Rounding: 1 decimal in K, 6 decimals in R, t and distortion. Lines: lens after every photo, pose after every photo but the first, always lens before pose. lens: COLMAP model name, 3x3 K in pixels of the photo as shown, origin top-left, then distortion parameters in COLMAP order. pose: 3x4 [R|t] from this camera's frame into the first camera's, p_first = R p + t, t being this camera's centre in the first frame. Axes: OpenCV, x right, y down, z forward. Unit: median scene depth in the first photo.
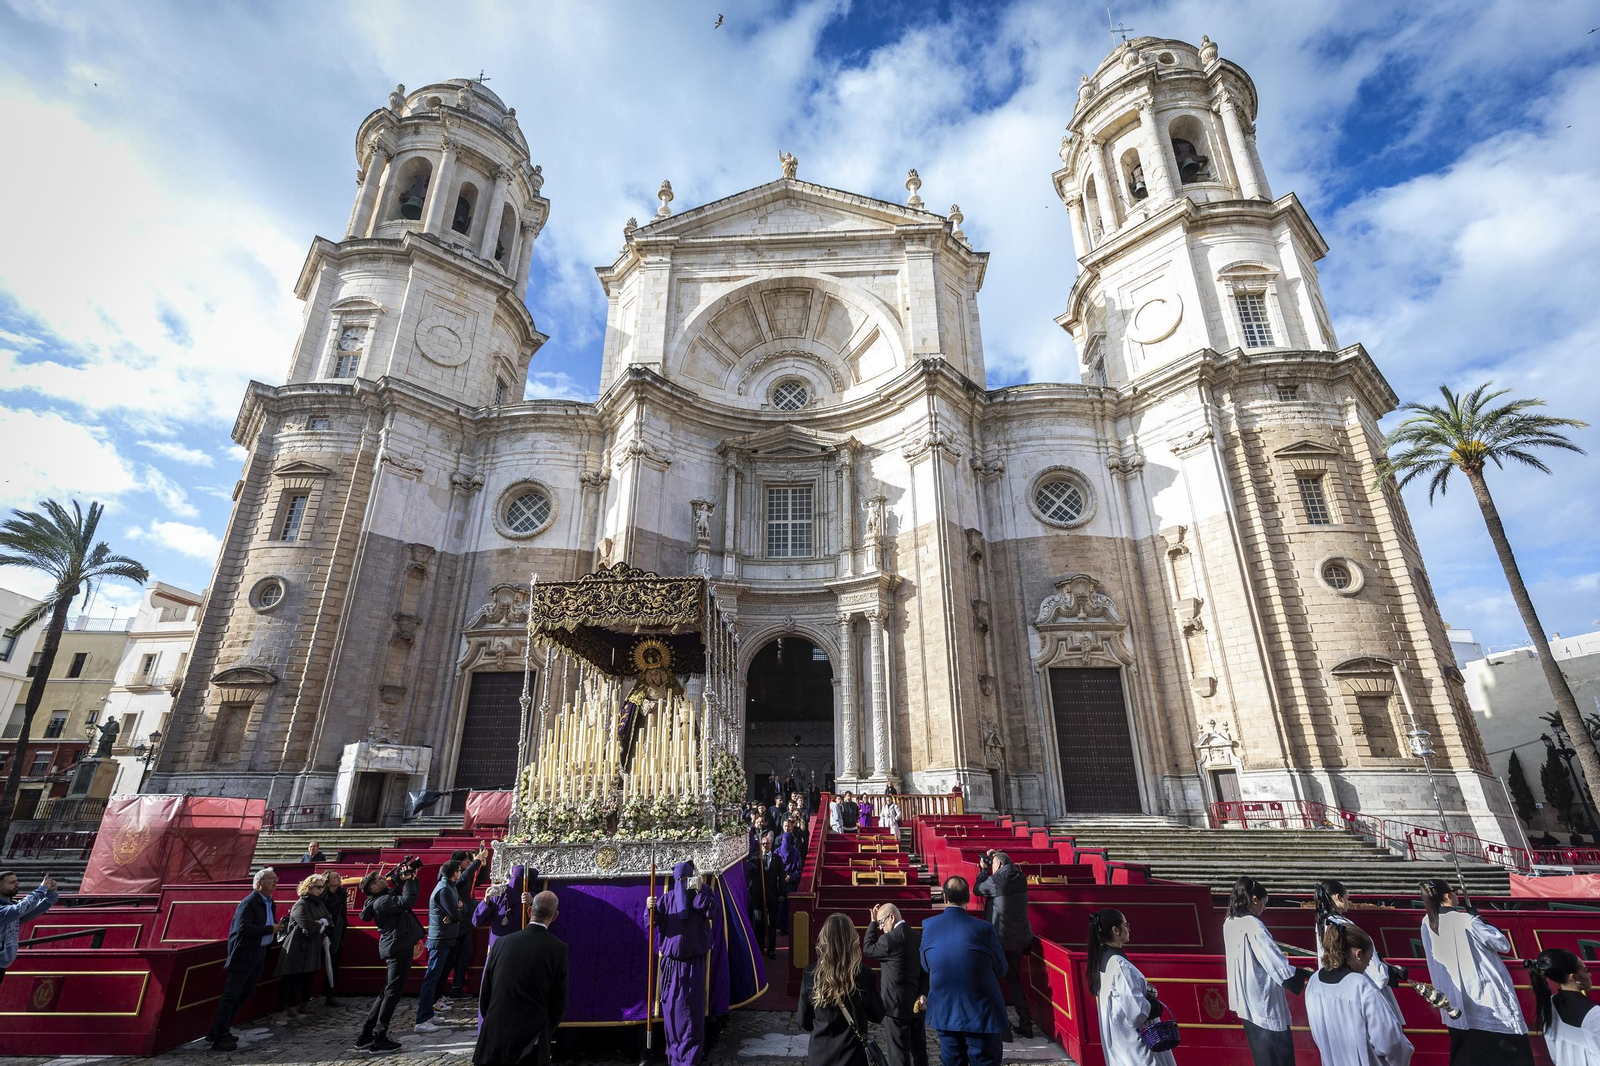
lens RADIAL K [[742.5, 0, 800.0], [0, 742.5, 533.0], [0, 0, 1]] dist [0.006198, -0.000201]
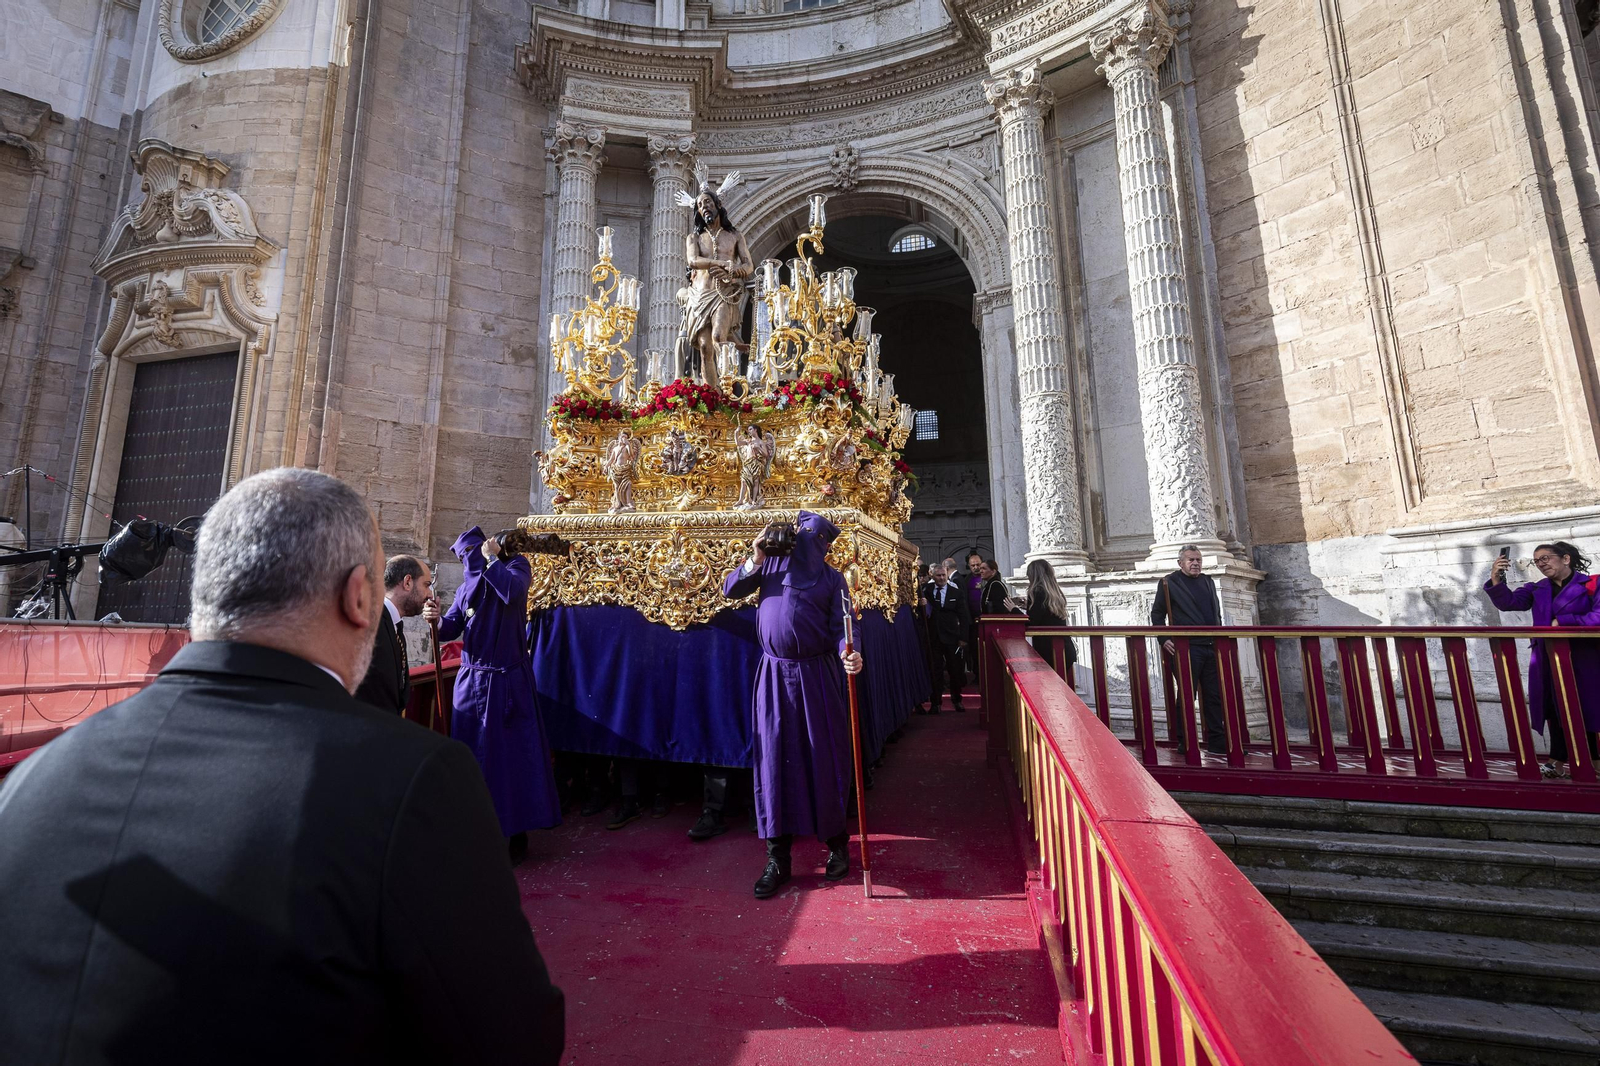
lens RADIAL K [[763.2, 0, 736.5], [0, 763.2, 496.5], [0, 0, 1]] dist [0.002547, 0.001039]
pose [[0.976249, -0.040658, -0.212800, 0.005865], [0.079441, 0.980997, 0.177016, 0.207624], [0.201559, -0.189717, 0.960927, 0.600524]]
